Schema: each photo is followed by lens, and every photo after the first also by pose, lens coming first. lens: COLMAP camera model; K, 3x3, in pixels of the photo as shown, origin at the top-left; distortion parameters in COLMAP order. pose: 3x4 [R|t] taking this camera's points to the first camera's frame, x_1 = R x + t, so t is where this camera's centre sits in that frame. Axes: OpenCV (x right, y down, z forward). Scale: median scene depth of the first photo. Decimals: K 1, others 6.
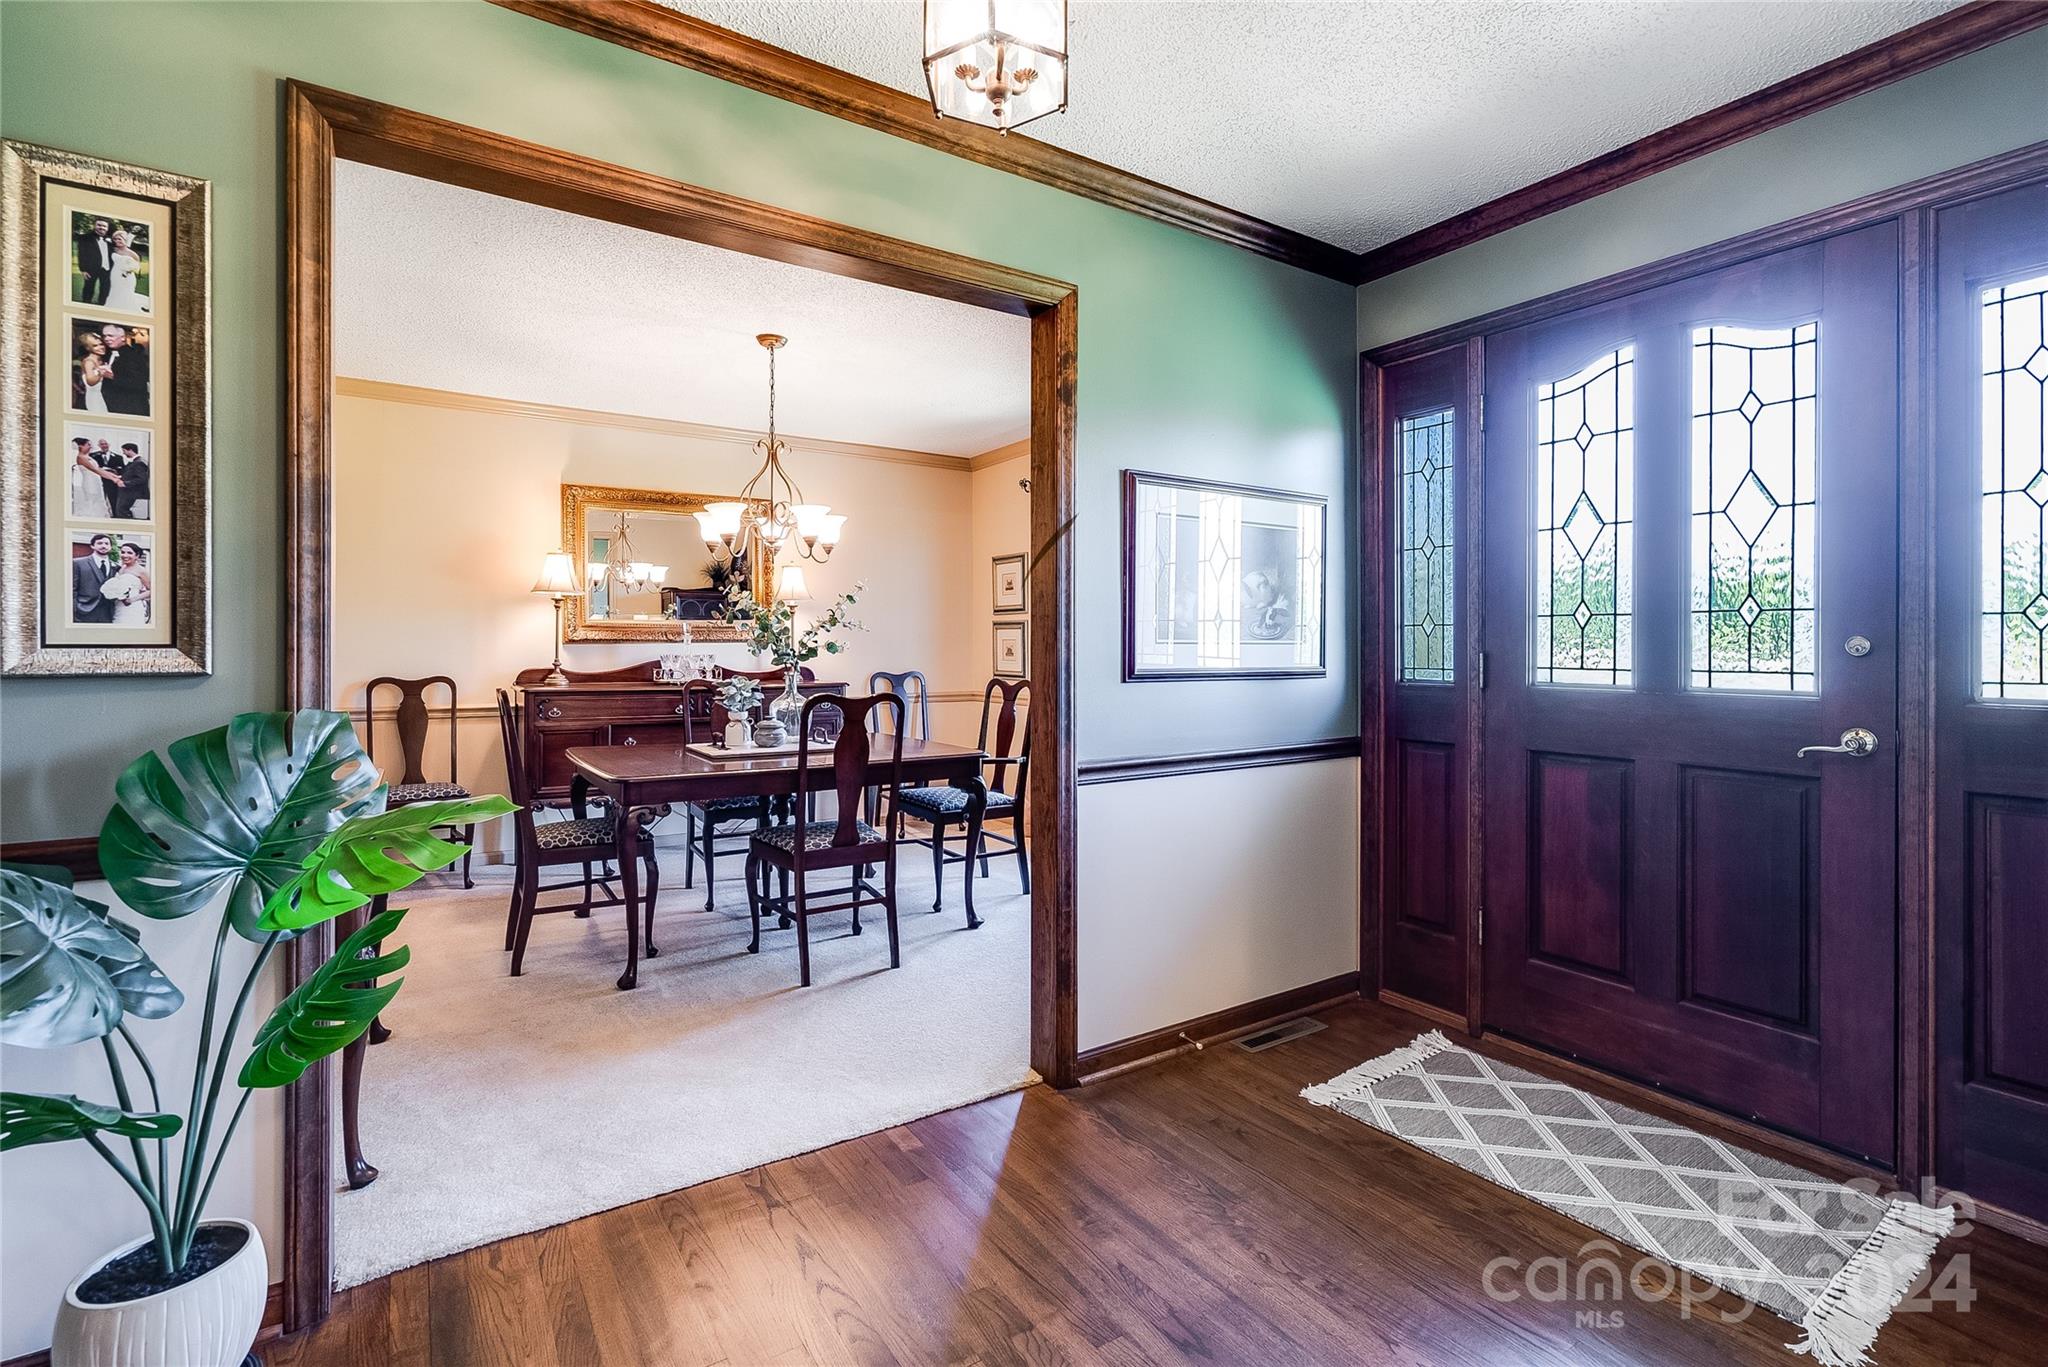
lens RADIAL K [[947.4, 0, 1019.7], [0, 947.4, 655.1], [0, 0, 1]] dist [-0.005906, 0.001082]
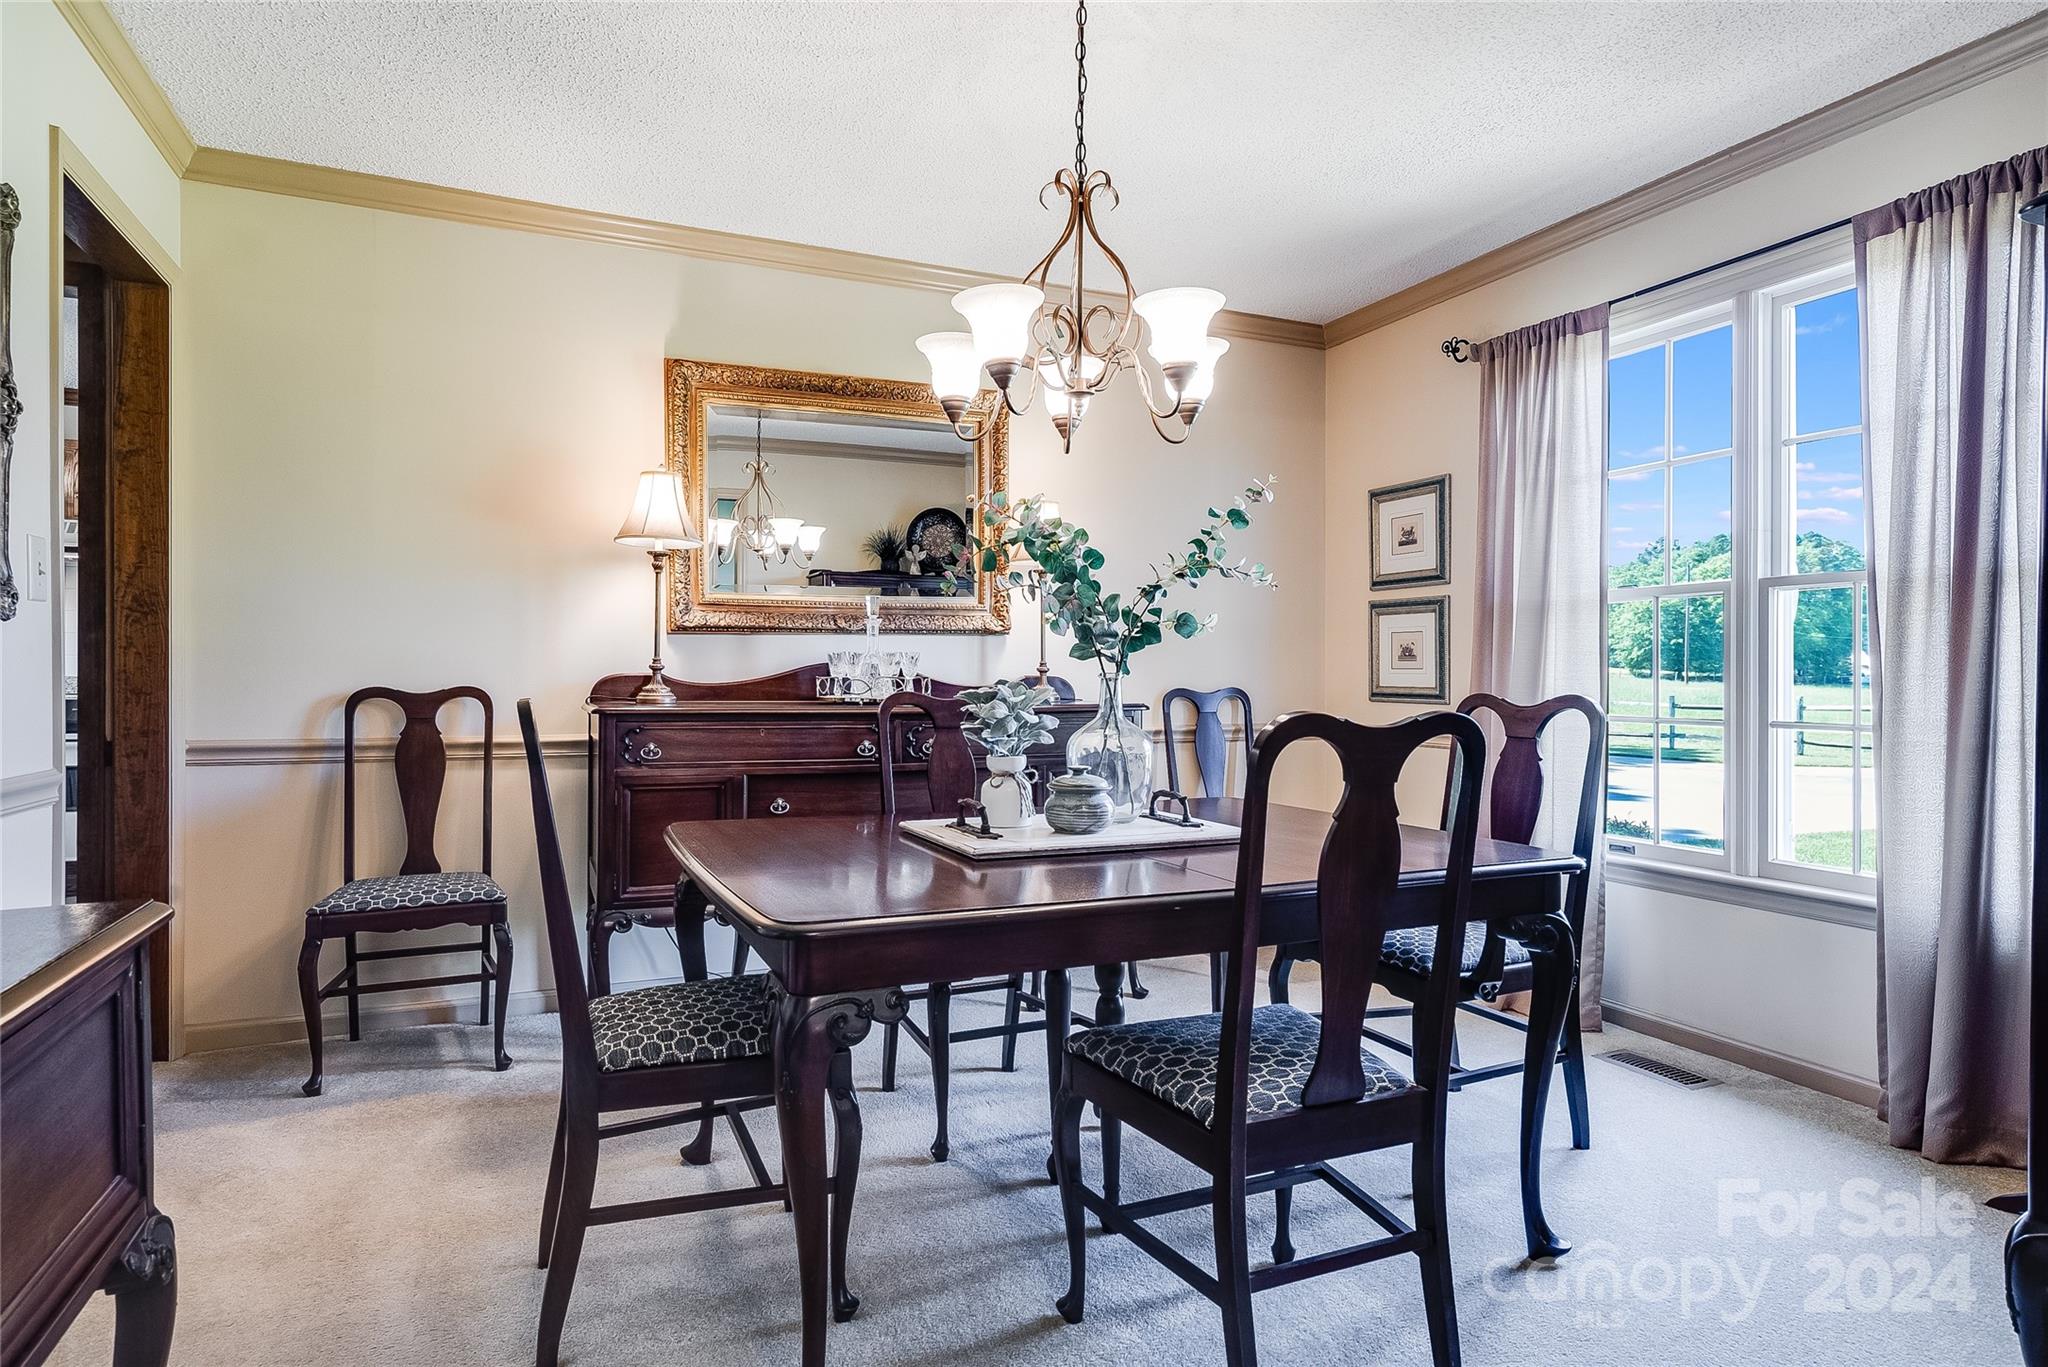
lens RADIAL K [[1159.6, 0, 1022.8], [0, 1159.6, 688.3], [0, 0, 1]] dist [0.008992, 0.001382]
pose [[0.986790, 0.003145, -0.161976, -0.165285], [-0.002585, 0.999990, 0.003672, 0.020258], [0.161986, -0.003205, 0.986788, 0.360883]]
